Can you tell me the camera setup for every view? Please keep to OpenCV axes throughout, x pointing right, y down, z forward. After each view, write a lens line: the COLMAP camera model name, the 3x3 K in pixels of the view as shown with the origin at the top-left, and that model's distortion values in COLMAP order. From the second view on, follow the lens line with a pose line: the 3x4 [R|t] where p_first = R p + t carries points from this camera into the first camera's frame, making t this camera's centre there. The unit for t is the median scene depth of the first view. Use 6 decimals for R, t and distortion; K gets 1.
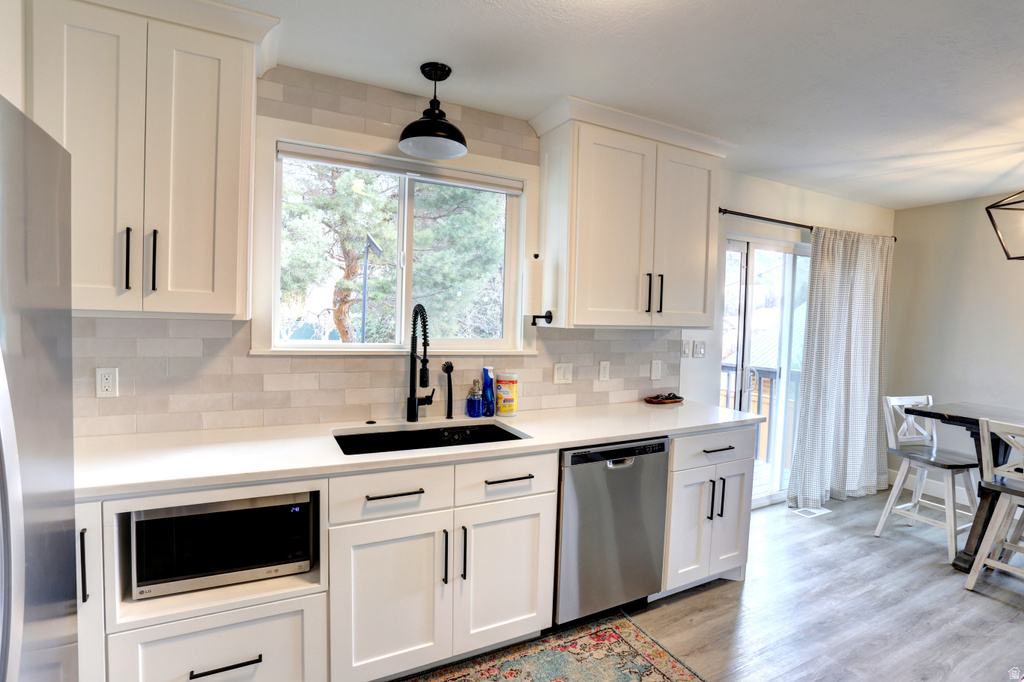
lens RADIAL K [[491.4, 0, 511.3], [0, 491.4, 341.2], [0, 0, 1]] dist [-0.041726, 0.002487]
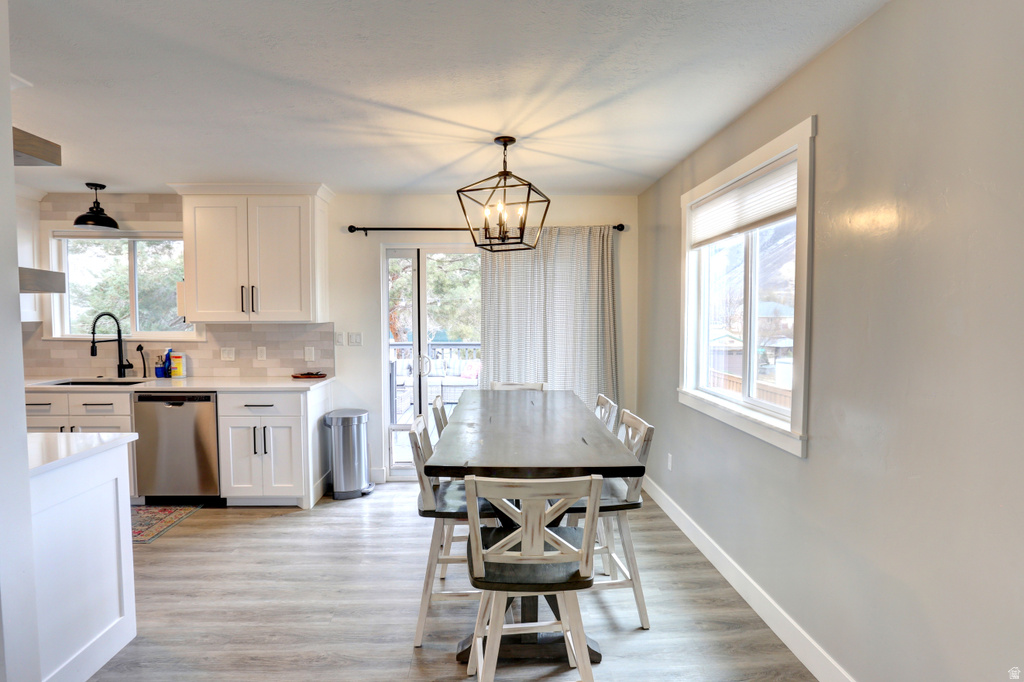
lens RADIAL K [[523.6, 0, 505.3], [0, 523.6, 339.3], [0, 0, 1]] dist [-0.034670, 0.010287]
pose [[0.902008, -0.004721, -0.431694, 1.660043], [0.000890, 0.999958, -0.009076, 0.037974], [0.431719, 0.007802, 0.901974, -0.073665]]
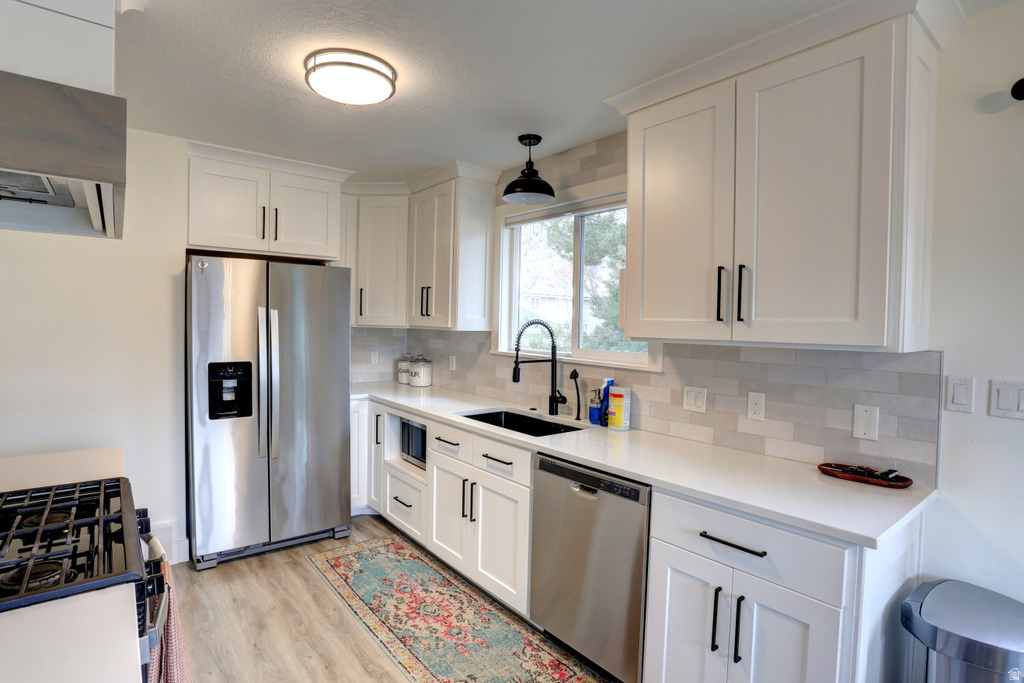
lens RADIAL K [[523.6, 0, 510.8], [0, 523.6, 338.2], [0, 0, 1]] dist [-0.034670, 0.010287]
pose [[0.202600, 0.004505, -0.979251, 0.947434], [-0.063910, 0.997918, -0.008632, -0.008930], [0.977174, 0.064333, 0.202466, 0.551758]]
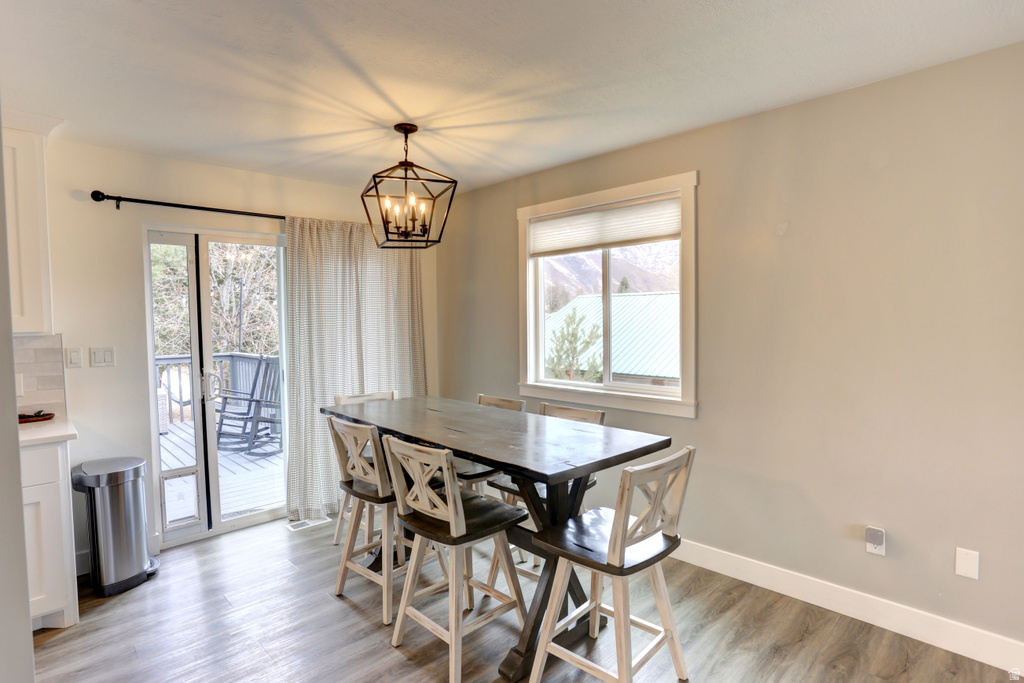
lens RADIAL K [[523.6, 0, 512.2], [0, 523.6, 336.3], [0, 0, 1]] dist [-0.034670, 0.010287]
pose [[0.960024, -0.047120, 0.275924, 1.046130], [0.049800, 0.998756, -0.002712, 0.023270], [-0.275453, 0.016344, 0.961176, -0.106088]]
